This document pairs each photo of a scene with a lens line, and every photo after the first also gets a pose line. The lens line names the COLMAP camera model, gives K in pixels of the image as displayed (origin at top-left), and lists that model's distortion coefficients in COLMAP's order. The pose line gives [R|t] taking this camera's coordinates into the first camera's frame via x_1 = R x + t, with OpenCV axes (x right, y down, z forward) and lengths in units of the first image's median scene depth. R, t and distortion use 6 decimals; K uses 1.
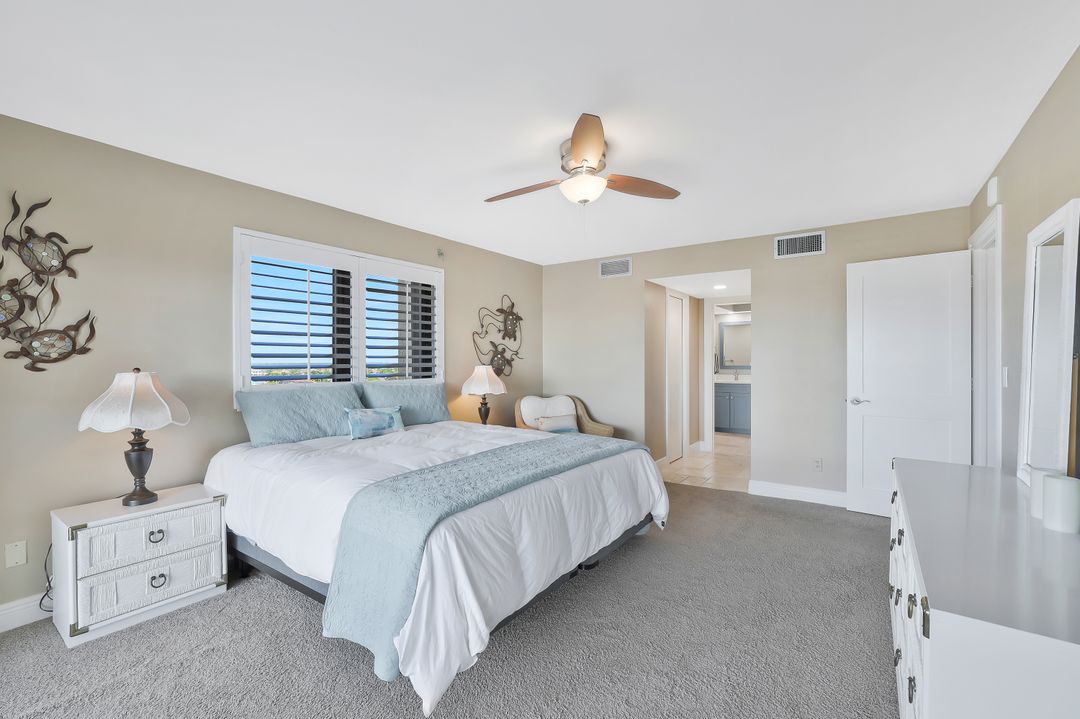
lens RADIAL K [[475.5, 0, 540.0], [0, 475.5, 359.5], [0, 0, 1]] dist [-0.001513, -0.000221]
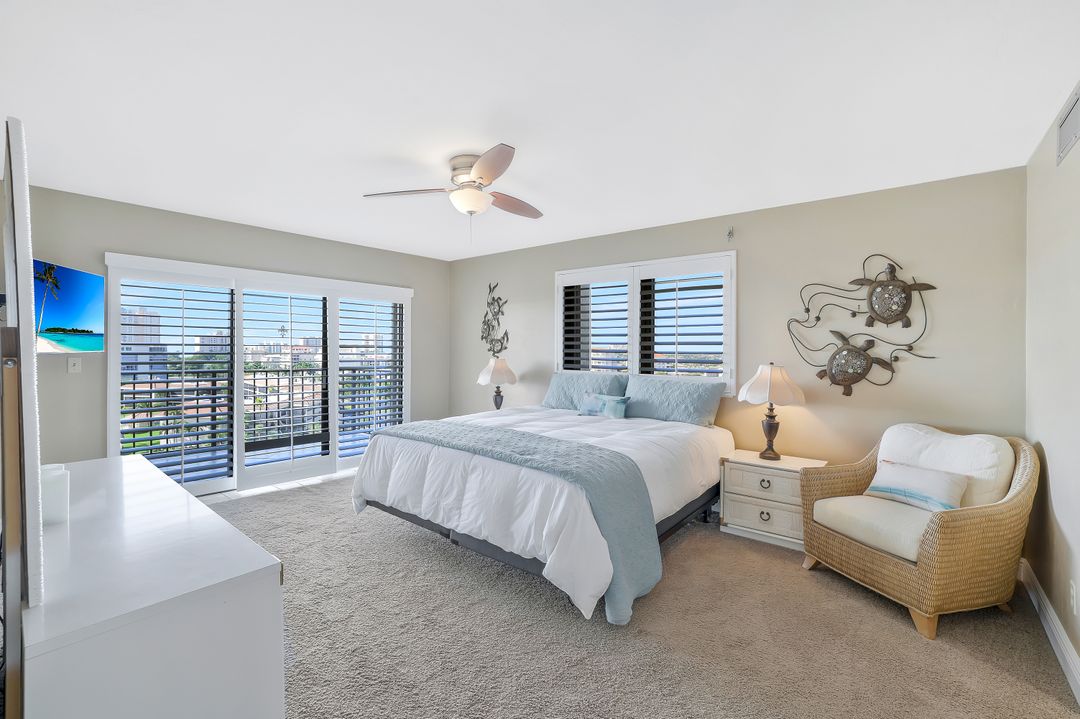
lens RADIAL K [[472.5, 0, 536.2], [0, 472.5, 351.7], [0, 0, 1]] dist [-0.046557, 0.021534]
pose [[-0.068602, 0.000894, -0.997644, 0.687568], [-0.014534, 0.999893, 0.001895, -0.004601], [0.997538, 0.014630, -0.068581, 0.737020]]
